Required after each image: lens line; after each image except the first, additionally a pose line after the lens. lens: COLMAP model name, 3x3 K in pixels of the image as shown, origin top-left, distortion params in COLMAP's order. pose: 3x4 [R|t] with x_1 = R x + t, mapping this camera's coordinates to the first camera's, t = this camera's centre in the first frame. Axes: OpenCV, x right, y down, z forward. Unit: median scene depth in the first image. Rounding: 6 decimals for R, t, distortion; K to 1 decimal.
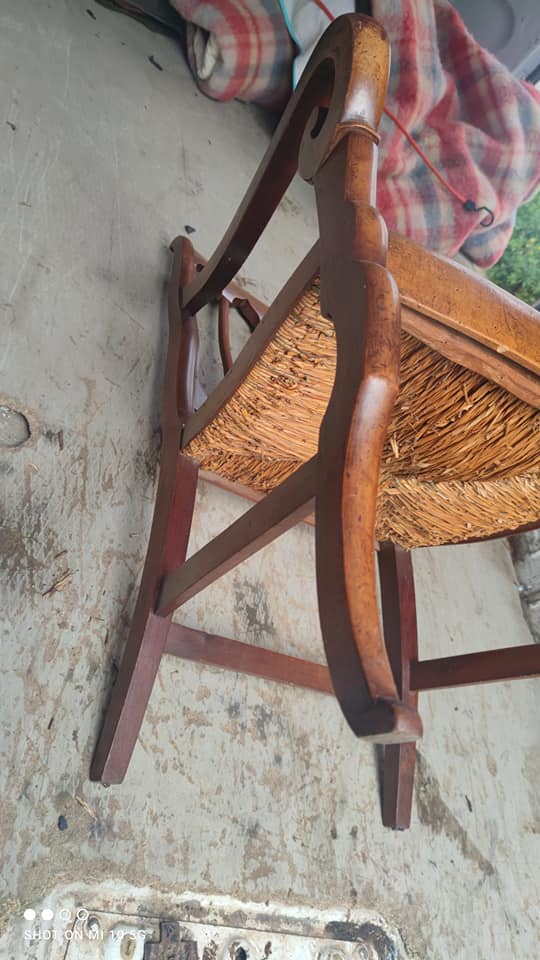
lens RADIAL K [[714.2, 0, 253.6], [0, 714.2, 484.3], [0, 0, 1]] dist [0.049399, -0.053149]
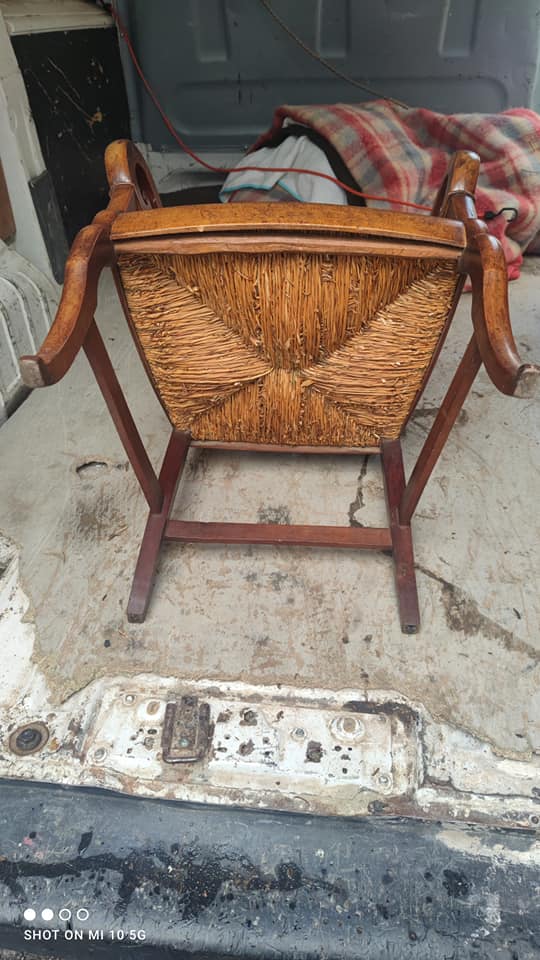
lens RADIAL K [[712.4, 0, 260.0], [0, 712.4, 481.8], [0, 0, 1]] dist [0.046157, -0.045943]
pose [[0.800478, -0.439971, -0.407014, 0.608452], [0.281690, 0.875569, -0.392466, 0.695119], [0.529042, 0.199509, 0.824809, -0.103466]]
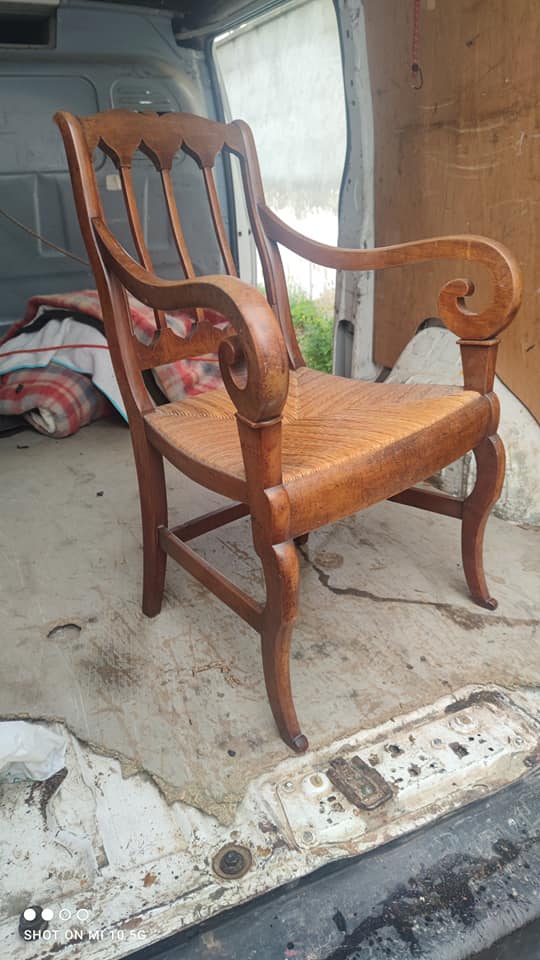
lens RADIAL K [[712.4, 0, 271.7], [0, 712.4, 473.0], [0, 0, 1]] dist [0.046157, -0.045943]
pose [[0.703578, -0.701315, 0.114610, 0.028777], [0.691615, 0.638751, -0.337144, 0.540457], [0.163236, 0.316473, 0.934451, -0.472997]]
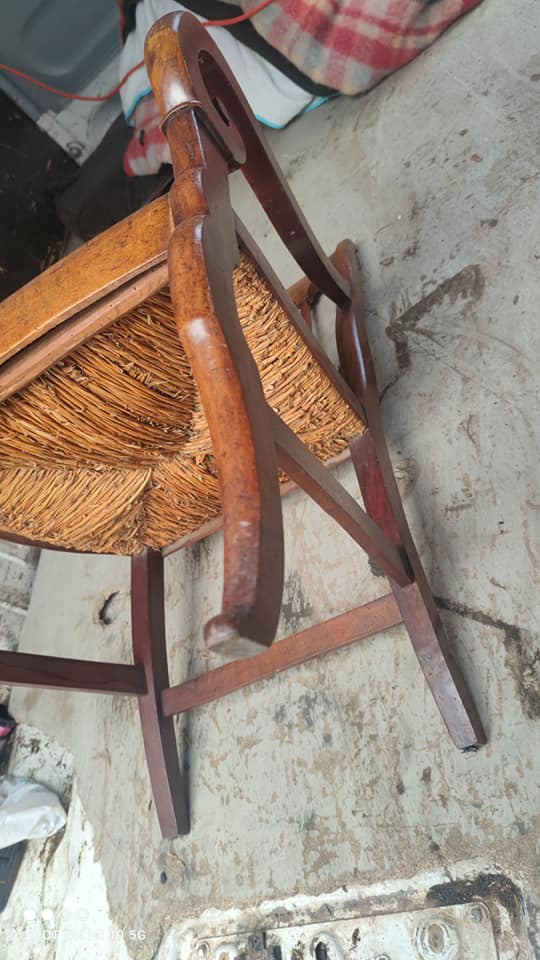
lens RADIAL K [[714.2, 0, 268.4], [0, 714.2, 488.7], [0, 0, 1]] dist [0.049399, -0.053149]
pose [[0.278758, -0.615382, -0.737291, 0.939553], [0.616316, 0.703407, -0.354081, 0.451275], [0.736511, -0.355702, 0.575350, 0.531146]]
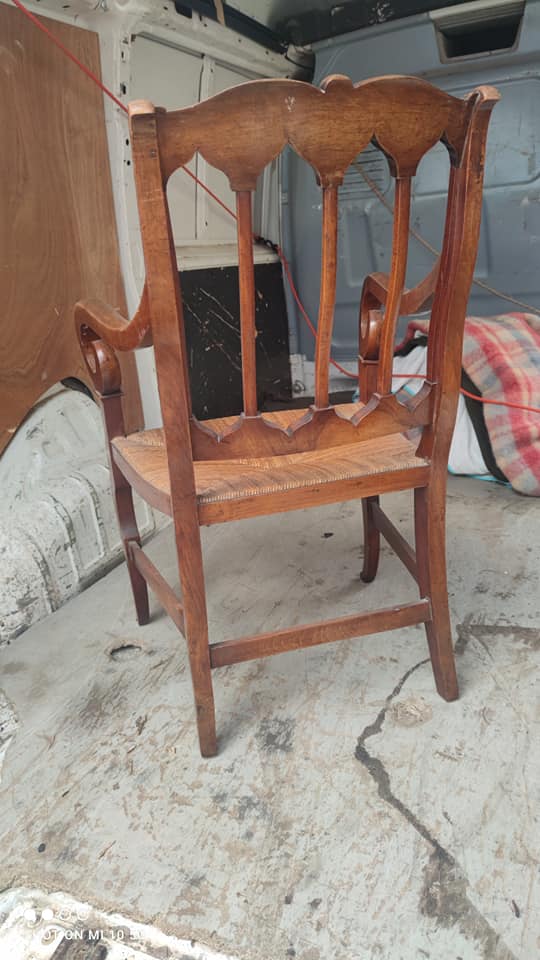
lens RADIAL K [[714.2, 0, 264.5], [0, 714.2, 471.9], [0, 0, 1]] dist [0.049399, -0.053149]
pose [[0.705019, -0.503756, -0.499178, 0.896720], [0.056651, 0.741626, -0.668418, 0.725873], [0.706923, 0.442968, 0.551398, 0.177717]]
